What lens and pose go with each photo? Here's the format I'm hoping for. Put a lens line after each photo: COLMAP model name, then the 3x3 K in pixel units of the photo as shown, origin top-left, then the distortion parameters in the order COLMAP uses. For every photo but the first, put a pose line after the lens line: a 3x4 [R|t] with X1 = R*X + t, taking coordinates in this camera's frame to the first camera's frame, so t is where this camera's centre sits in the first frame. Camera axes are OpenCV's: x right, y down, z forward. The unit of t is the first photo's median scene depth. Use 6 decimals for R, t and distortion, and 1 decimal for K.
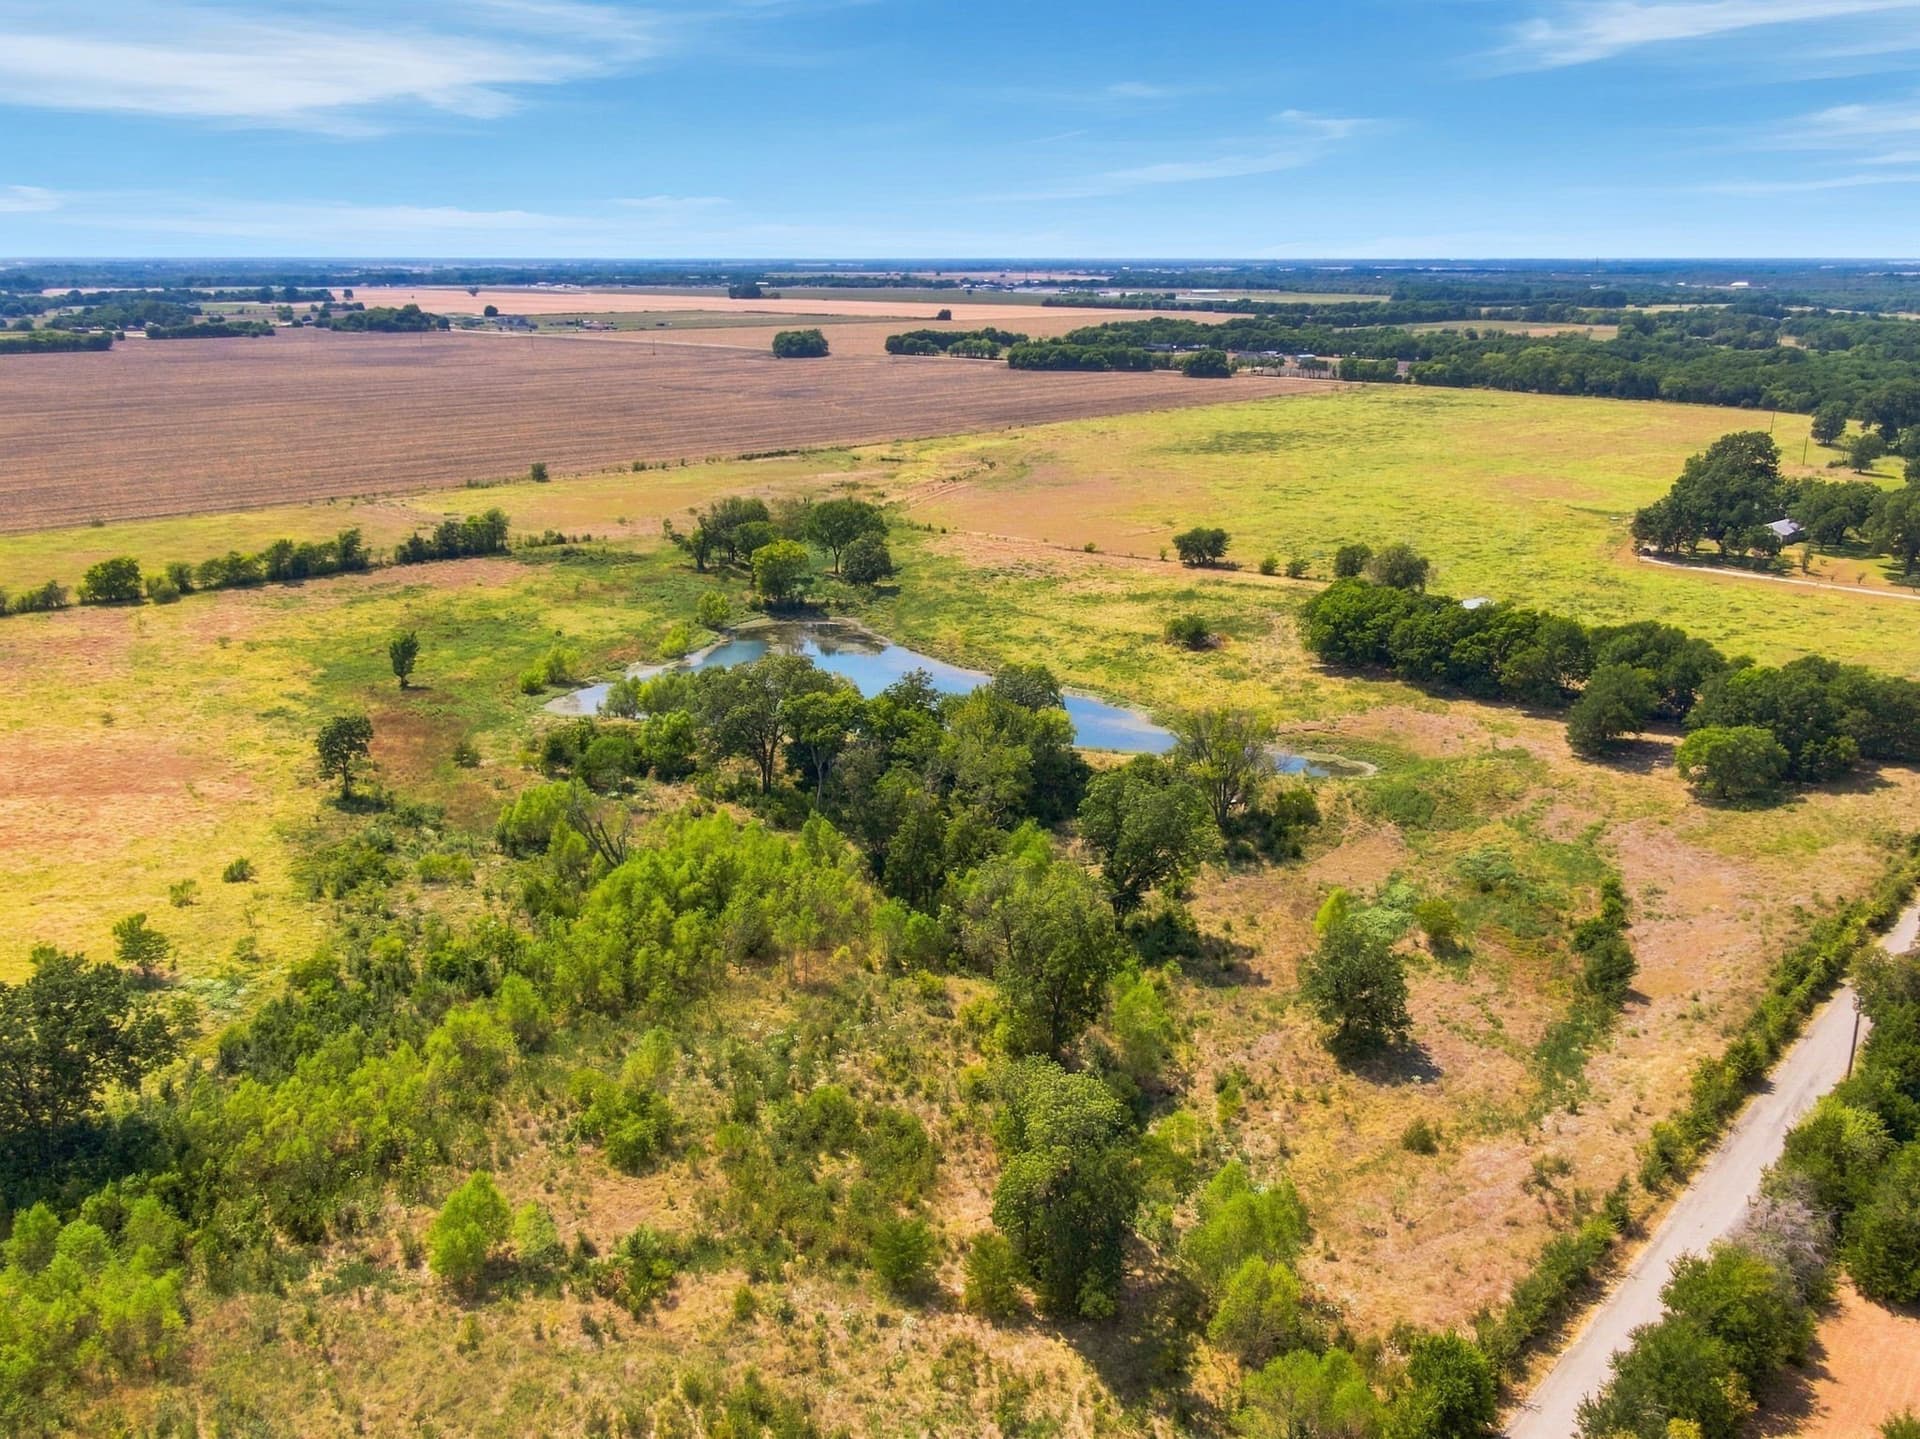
lens RADIAL K [[1631.6, 0, 960.0], [0, 1631.6, 719.5], [0, 0, 1]] dist [0.018692, 0.001411]
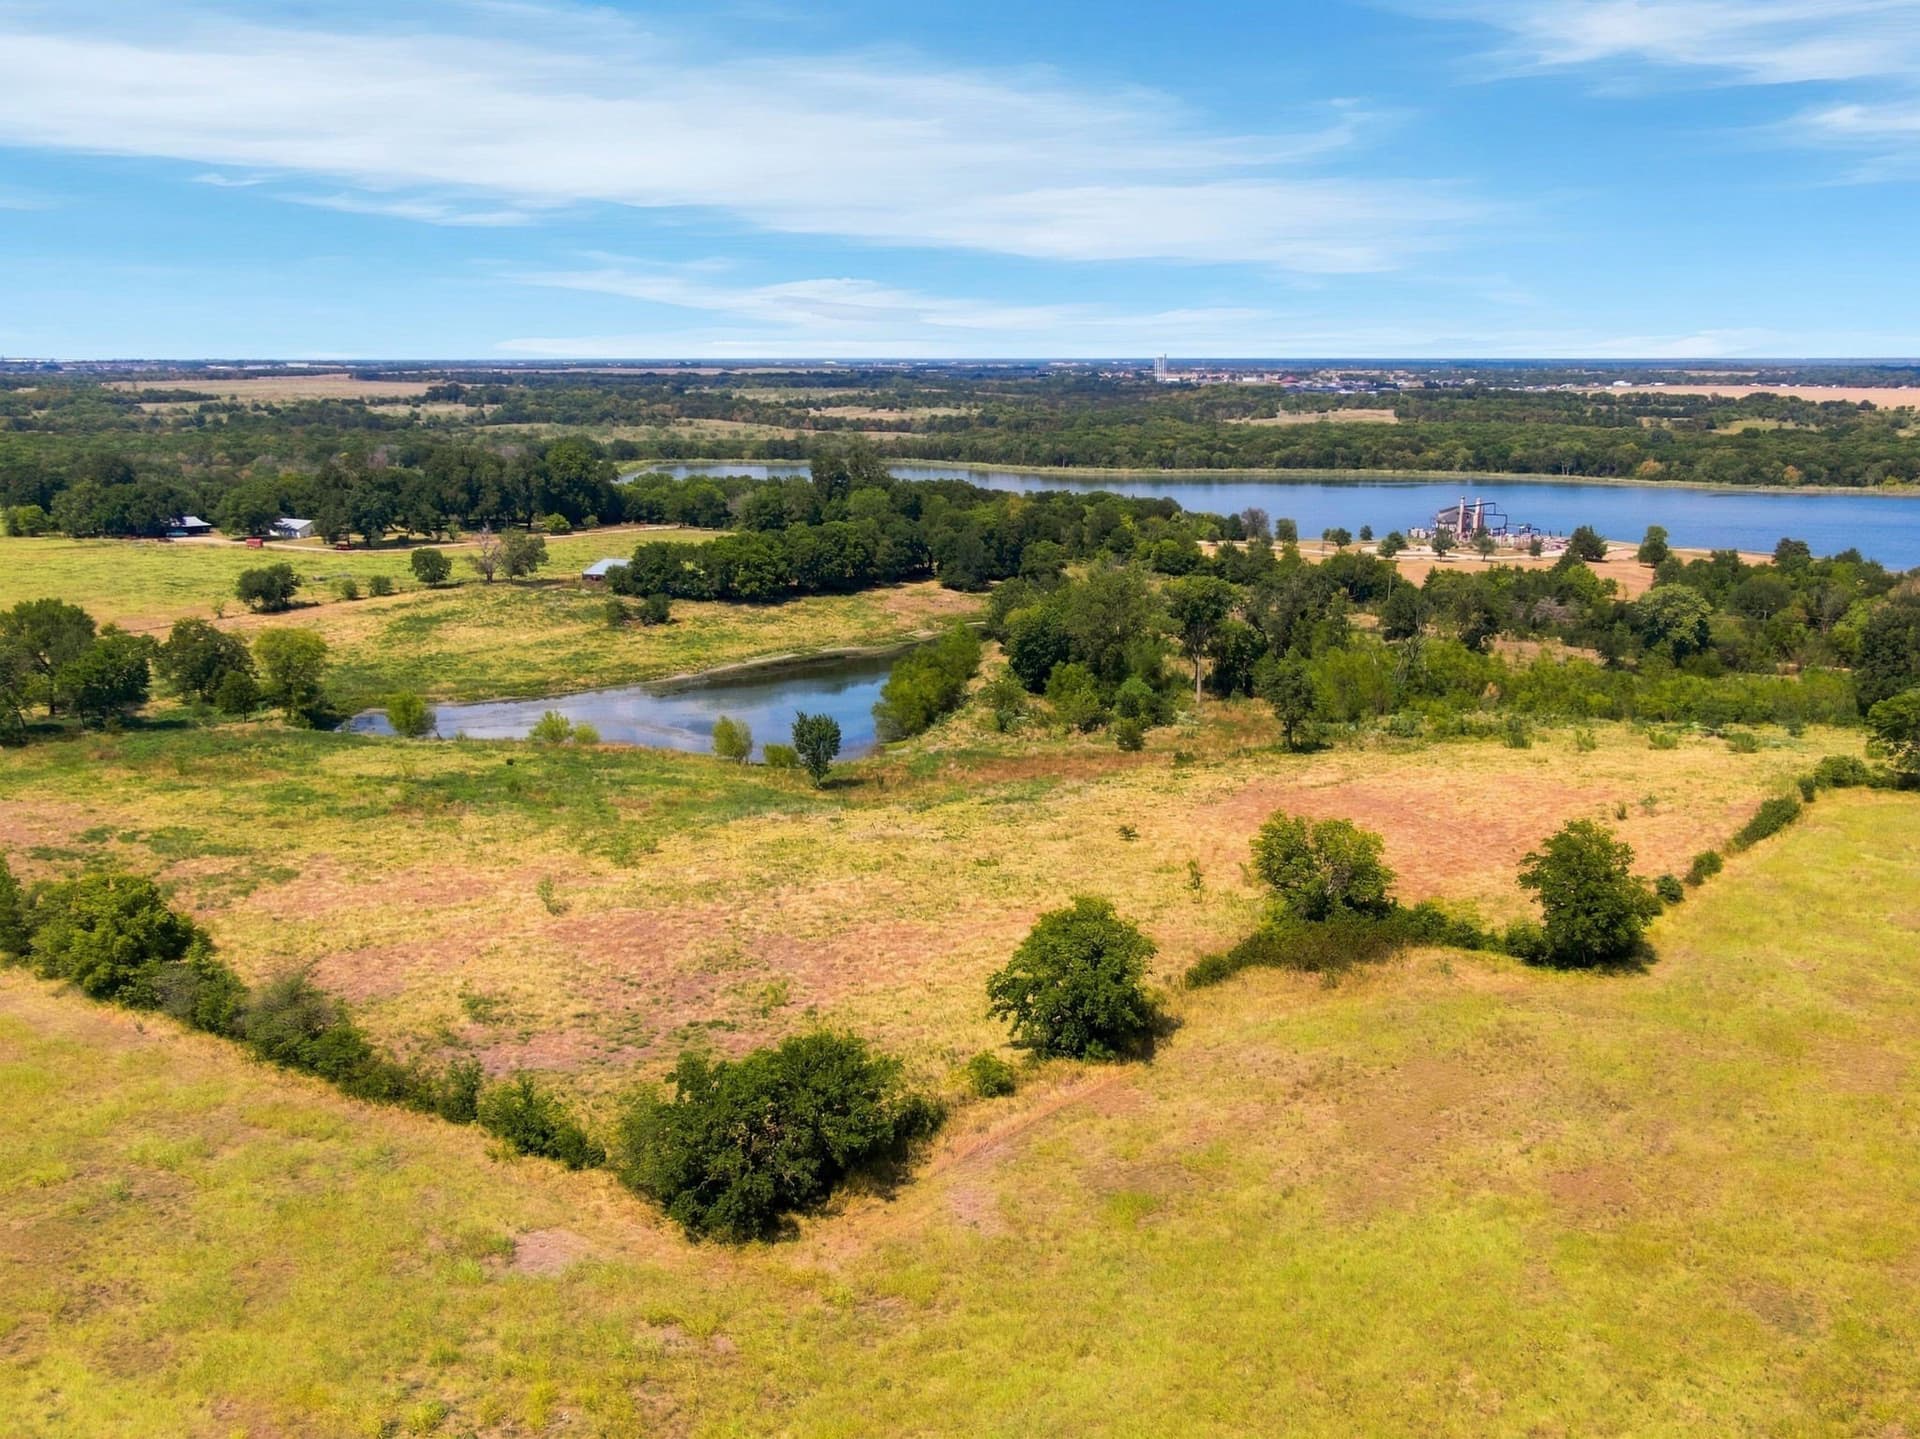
lens RADIAL K [[1852.3, 0, 960.0], [0, 1852.3, 719.5], [0, 0, 1]] dist [0.058159, -0.122082]
pose [[-0.103112, -0.194287, 0.975510, -1.277115], [0.272211, 0.937785, 0.215546, -0.234095], [-0.956697, 0.287770, -0.043809, 1.103333]]
